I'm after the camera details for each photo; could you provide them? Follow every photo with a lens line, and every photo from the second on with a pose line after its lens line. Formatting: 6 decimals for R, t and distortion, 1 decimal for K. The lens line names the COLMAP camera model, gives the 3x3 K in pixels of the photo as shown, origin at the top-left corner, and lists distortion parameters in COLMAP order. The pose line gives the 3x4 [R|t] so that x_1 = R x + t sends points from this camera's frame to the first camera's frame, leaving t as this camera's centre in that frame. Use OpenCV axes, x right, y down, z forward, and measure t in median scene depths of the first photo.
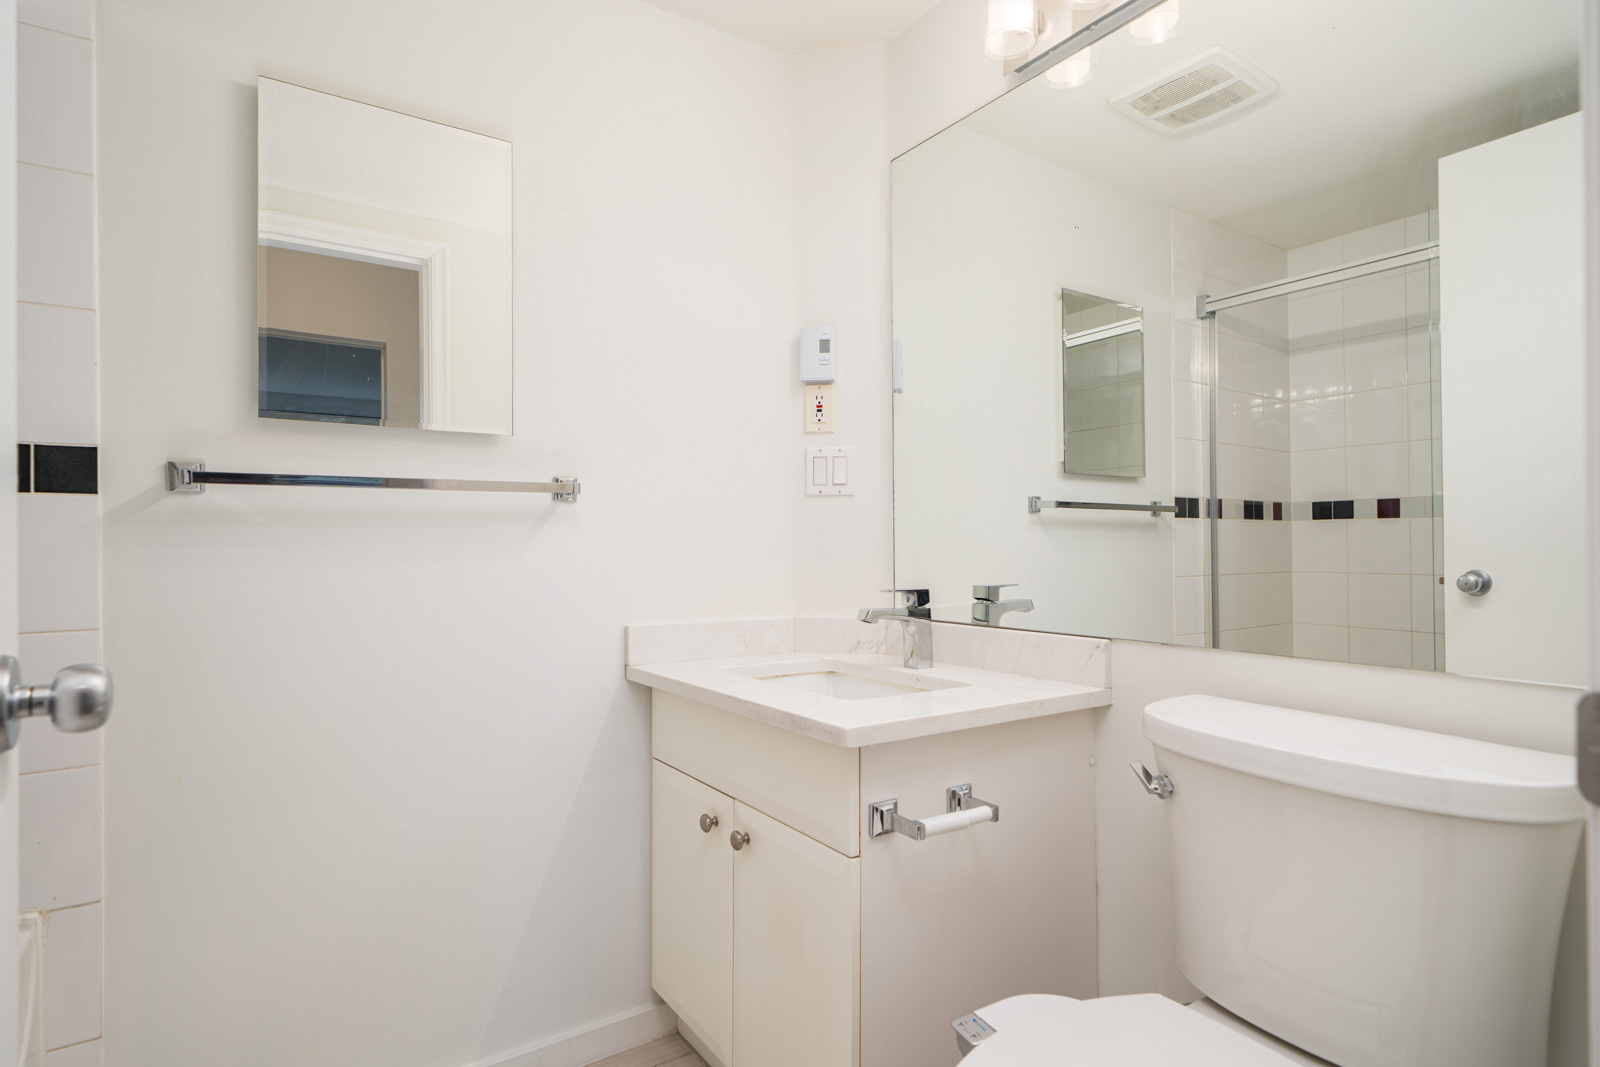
lens RADIAL K [[824.1, 0, 800.5], [0, 824.1, 532.2], [0, 0, 1]] dist [-0.011475, -0.000288]
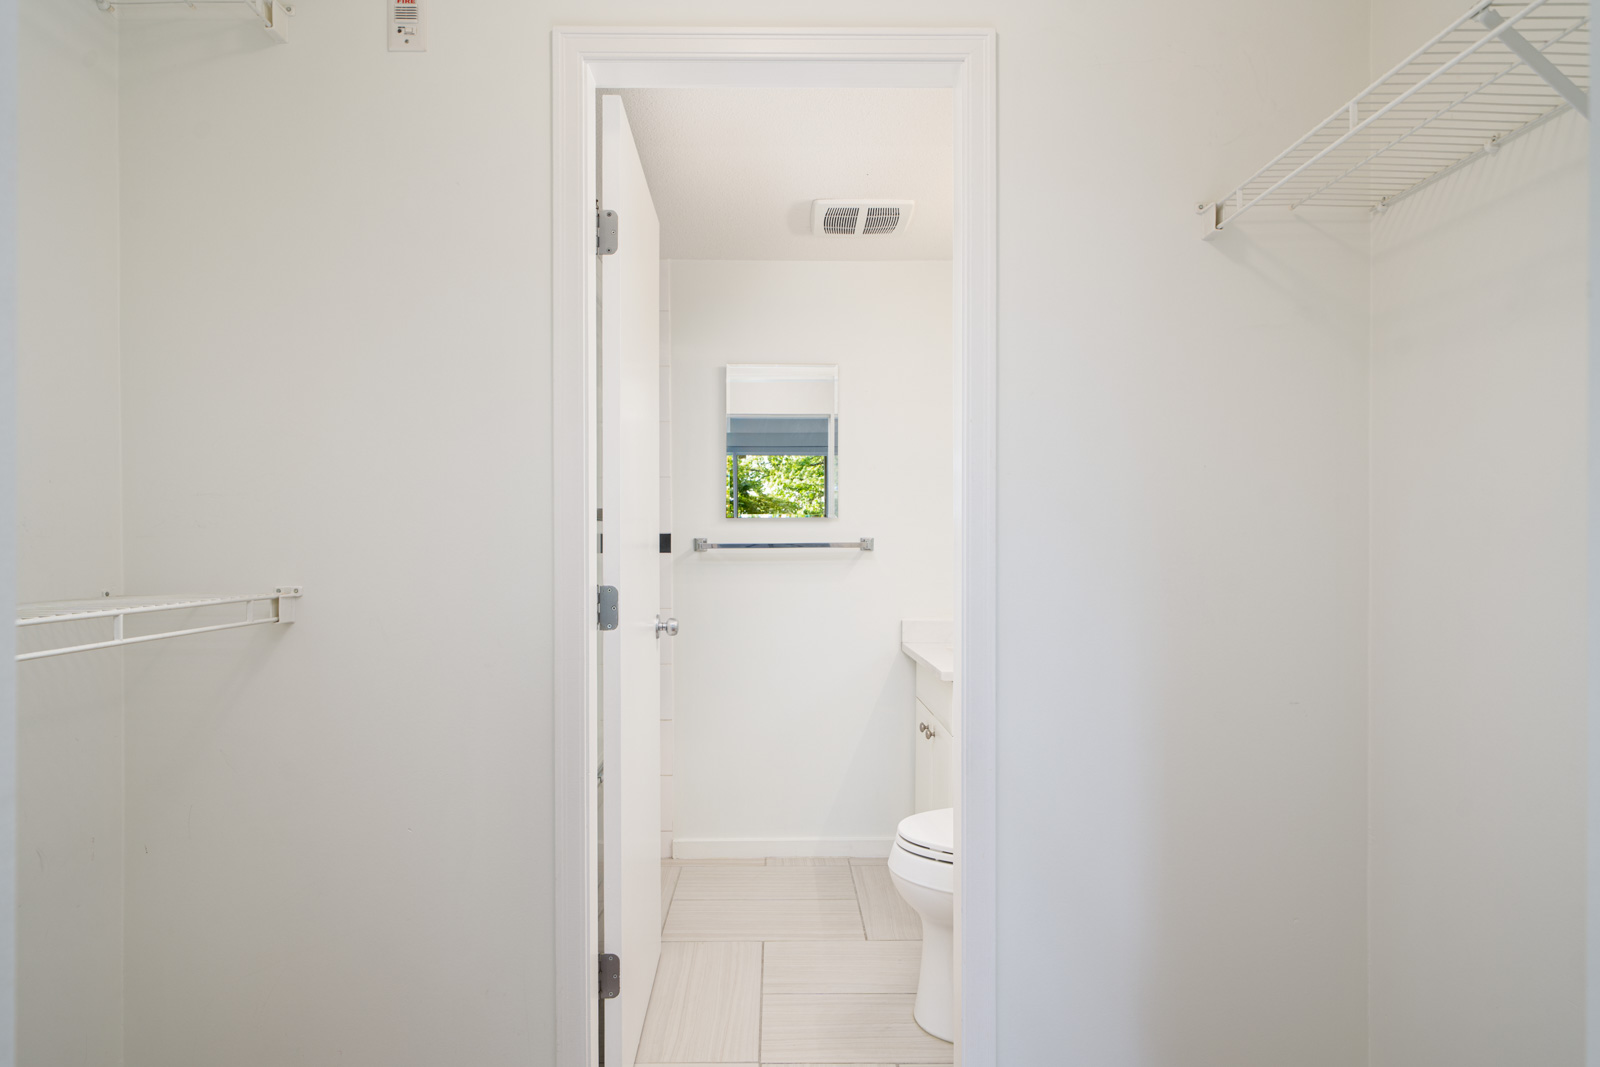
lens RADIAL K [[872.1, 0, 797.9], [0, 872.1, 535.4], [0, 0, 1]] dist [0.007901, 0.001446]
pose [[0.850220, 0.004658, -0.526407, 0.772824], [0.001277, 0.999940, 0.010912, -0.119362], [0.526426, -0.009950, 0.850163, -0.943007]]
